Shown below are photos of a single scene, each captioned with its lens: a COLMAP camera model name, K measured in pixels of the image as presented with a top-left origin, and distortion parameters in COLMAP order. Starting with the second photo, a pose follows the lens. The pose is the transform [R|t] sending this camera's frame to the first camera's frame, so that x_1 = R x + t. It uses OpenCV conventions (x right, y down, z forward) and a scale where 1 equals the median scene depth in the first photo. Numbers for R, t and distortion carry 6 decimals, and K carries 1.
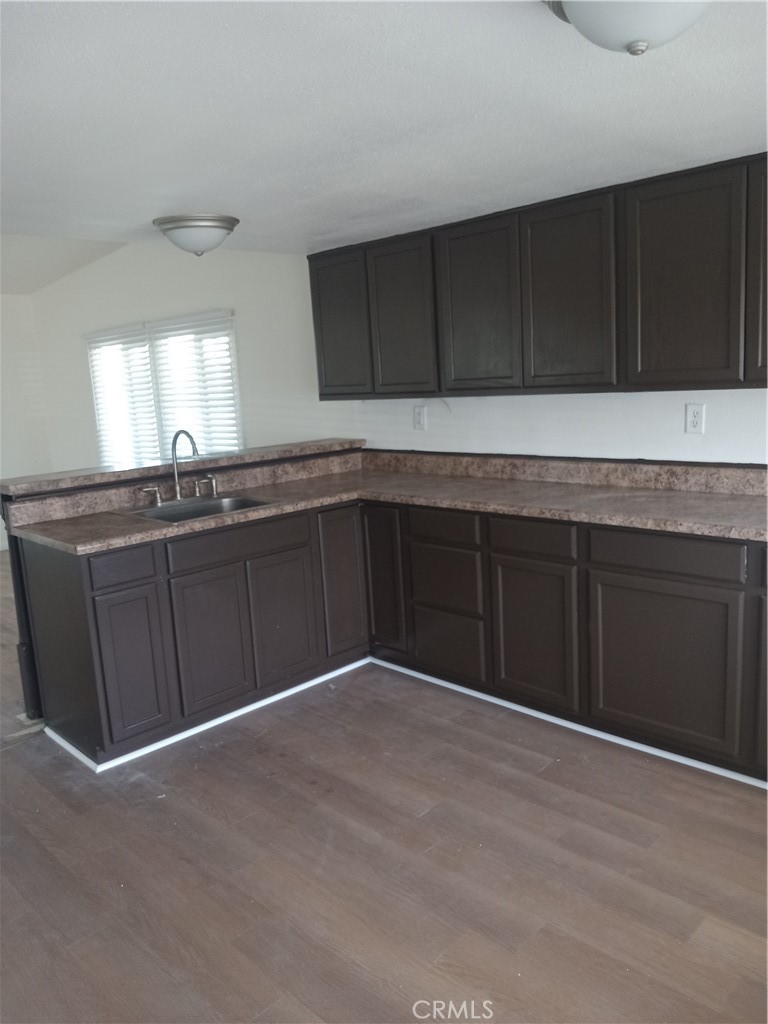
lens RADIAL K [[769.2, 0, 388.8], [0, 769.2, 512.3], [0, 0, 1]] dist [0.004108, -0.051243]
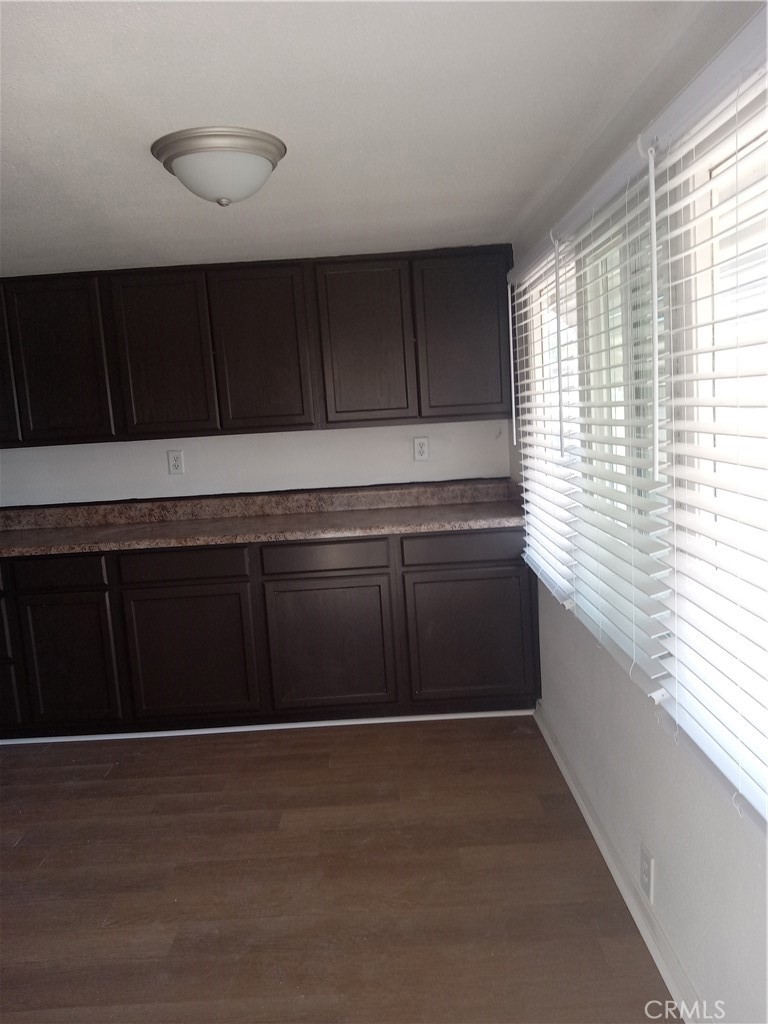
lens RADIAL K [[784.1, 0, 378.8], [0, 784.1, 509.4], [0, 0, 1]] dist [0.011515, 0.005190]
pose [[0.710076, -0.076910, 0.699912, -0.294467], [0.144041, 0.988862, -0.037472, 0.054473], [-0.689235, 0.127424, 0.713245, -0.137852]]
